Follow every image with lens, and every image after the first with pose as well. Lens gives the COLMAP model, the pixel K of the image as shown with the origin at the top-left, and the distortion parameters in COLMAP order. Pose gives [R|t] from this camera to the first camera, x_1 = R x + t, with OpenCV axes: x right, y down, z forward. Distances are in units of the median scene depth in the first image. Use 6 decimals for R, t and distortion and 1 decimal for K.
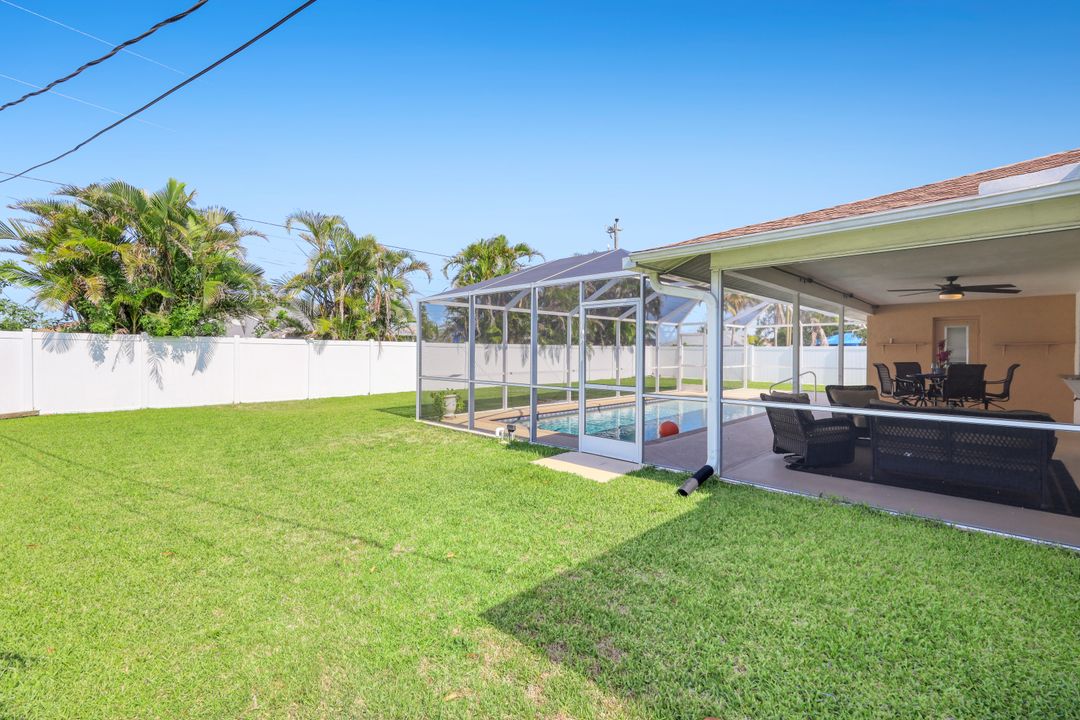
lens RADIAL K [[472.7, 0, 523.0], [0, 472.7, 356.4], [0, 0, 1]] dist [0.008779, 0.000024]
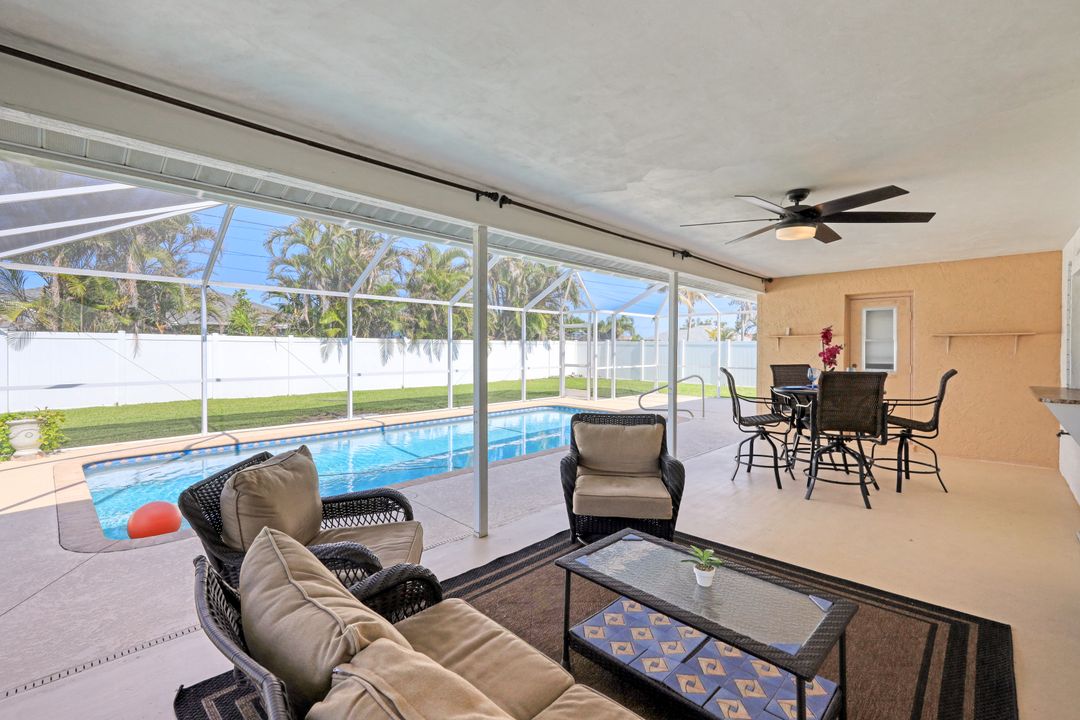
lens RADIAL K [[472.7, 0, 523.0], [0, 472.7, 356.4], [0, 0, 1]] dist [0.008779, 0.000024]
pose [[0.999995, 0.000764, -0.002904, 0.291448], [-0.000741, 0.999966, 0.008180, -0.001960], [0.002910, -0.008178, 0.999962, 0.242164]]
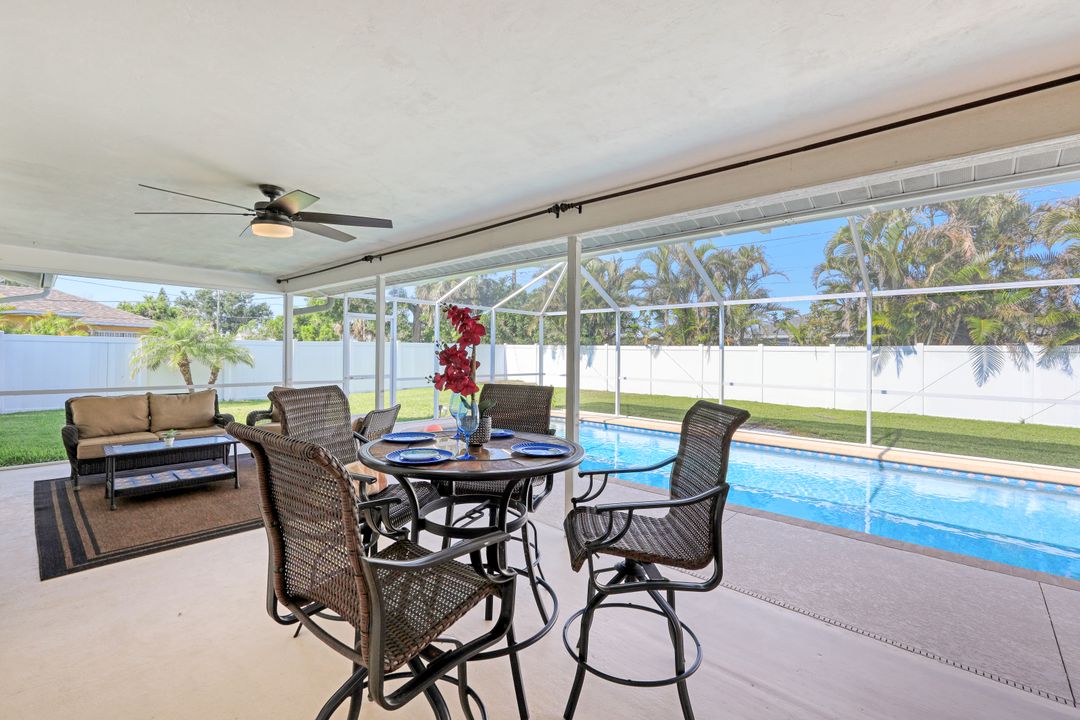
lens RADIAL K [[463.8, 0, 539.8], [0, 463.8, 353.4], [0, 0, 1]] dist [0.005559, -0.000265]
pose [[0.039668, -0.001958, -0.999211, 0.634431], [-0.022196, 0.999750, -0.002840, -0.004408], [0.998966, 0.022291, 0.039615, 0.577959]]
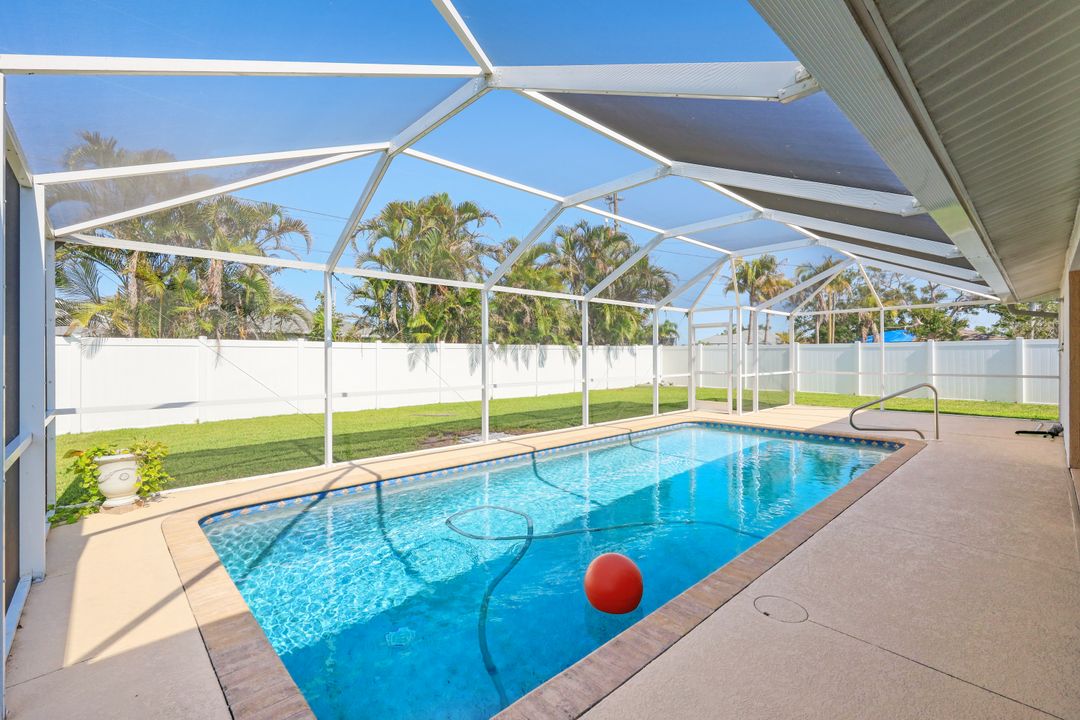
lens RADIAL K [[466.8, 0, 522.8], [0, 466.8, 357.0], [0, 0, 1]] dist [0.012569, 0.000149]
pose [[0.998435, -0.007365, -0.055441, 0.142349], [0.007049, 0.999958, -0.005906, -0.000700], [0.055482, 0.005506, 0.998445, 0.362669]]
